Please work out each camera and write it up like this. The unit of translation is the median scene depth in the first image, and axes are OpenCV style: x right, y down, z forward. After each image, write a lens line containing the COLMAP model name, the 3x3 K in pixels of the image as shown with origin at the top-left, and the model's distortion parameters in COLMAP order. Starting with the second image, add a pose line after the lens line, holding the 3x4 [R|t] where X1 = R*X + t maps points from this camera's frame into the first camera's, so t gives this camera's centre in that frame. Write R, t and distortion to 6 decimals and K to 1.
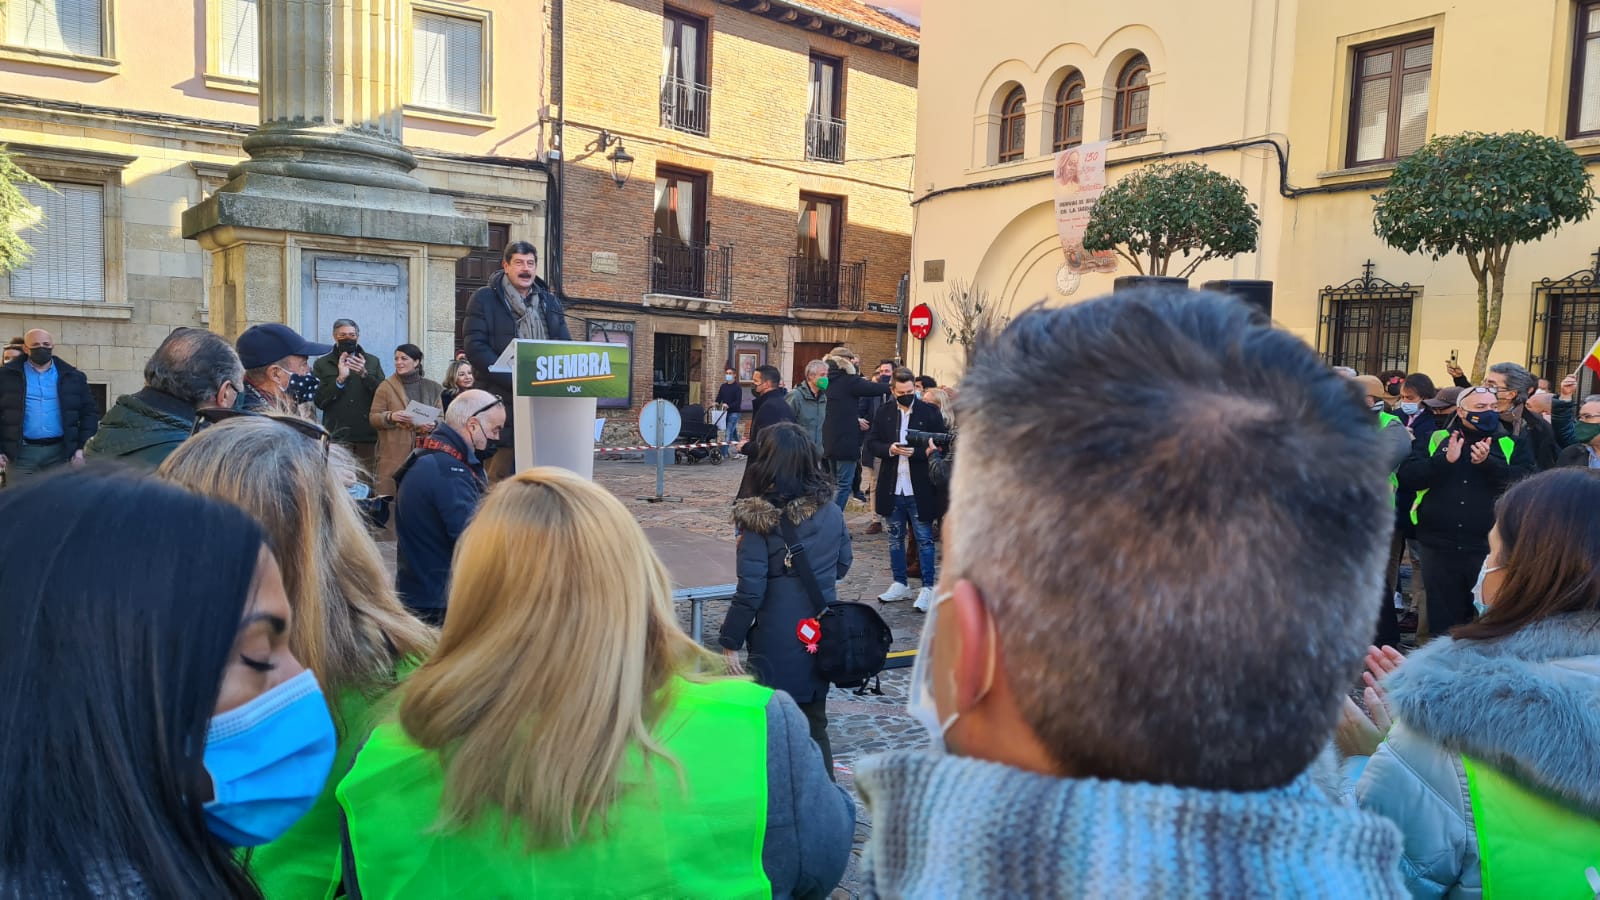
lens RADIAL K [[1191.5, 0, 805.4], [0, 1191.5, 458.7], [0, 0, 1]] dist [0.077123, -0.062966]
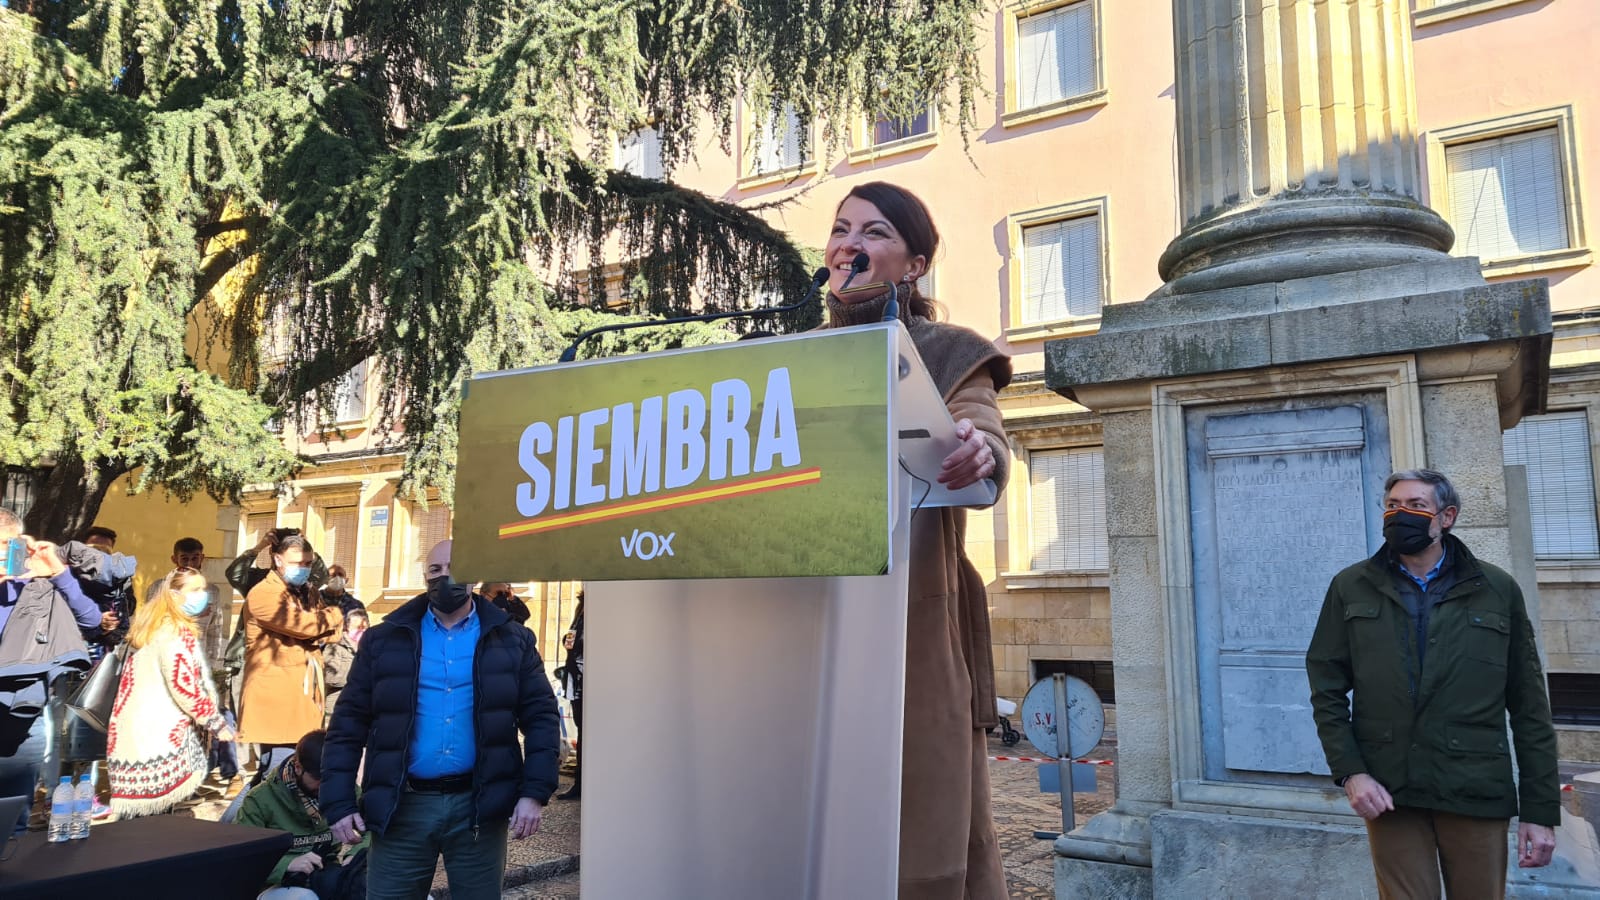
lens RADIAL K [[1195.0, 0, 801.8], [0, 1195.0, 435.8], [0, 0, 1]] dist [0.081009, -0.071385]
pose [[0.435176, -0.176556, -0.882865, 0.010663], [-0.058232, 0.973012, -0.223287, -0.011984], [0.898460, 0.148580, 0.413150, 0.382449]]
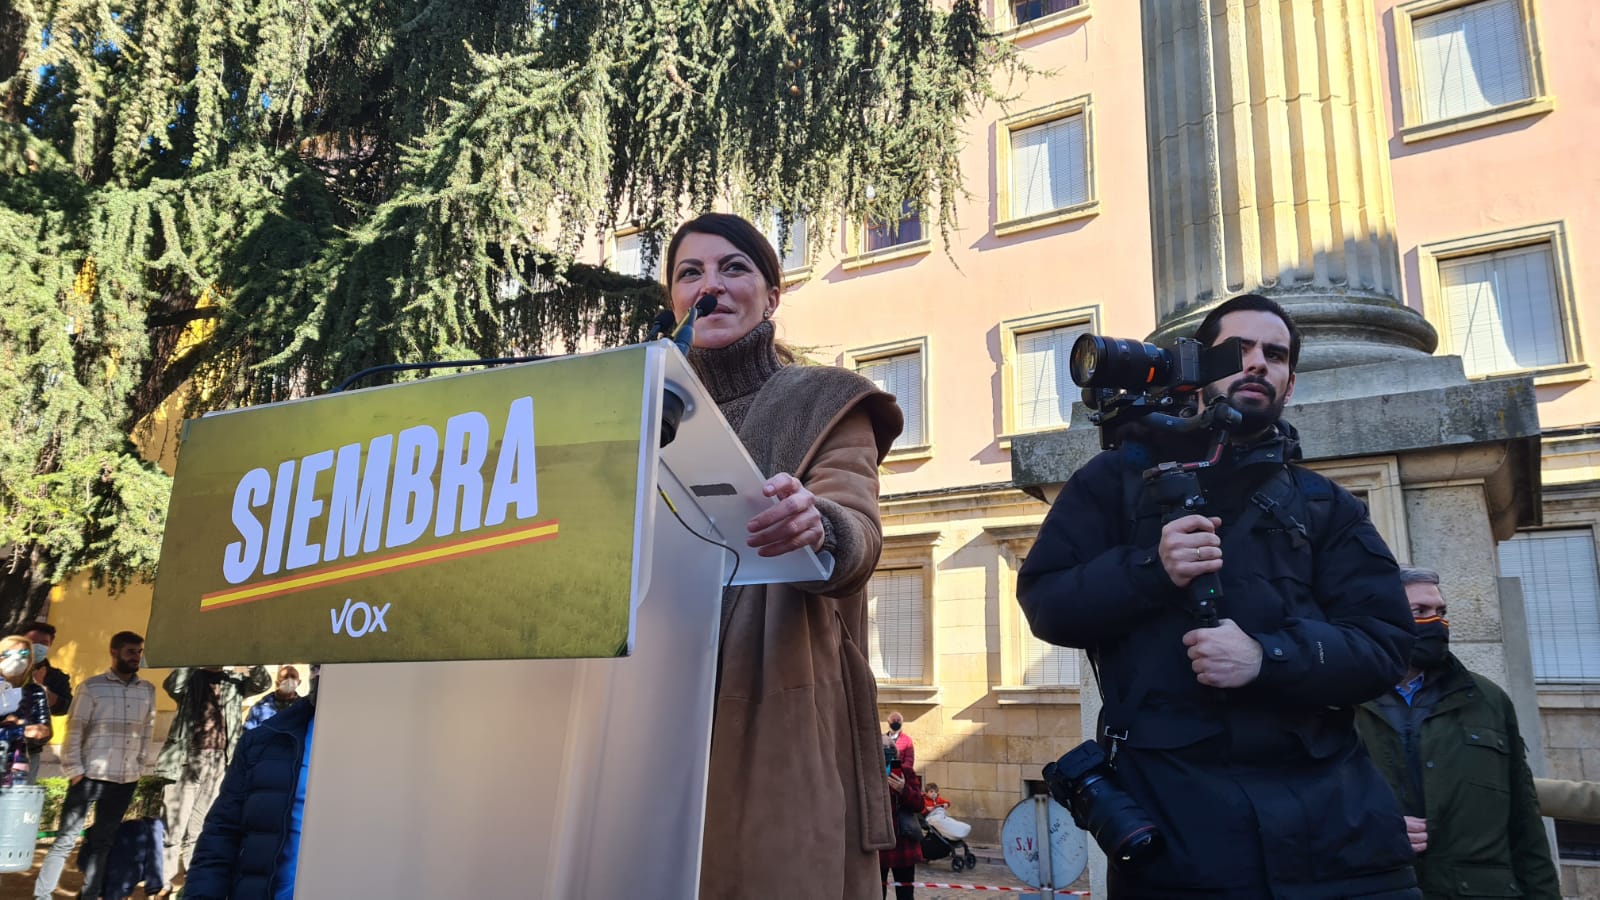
lens RADIAL K [[1197.4, 0, 798.0], [0, 1197.4, 437.1], [0, 0, 1]] dist [0.078908, -0.072619]
pose [[0.431899, -0.248037, -0.867145, 0.001079], [-0.075677, 0.948085, -0.308881, -0.013413], [0.898741, 0.199028, 0.390707, 0.404677]]
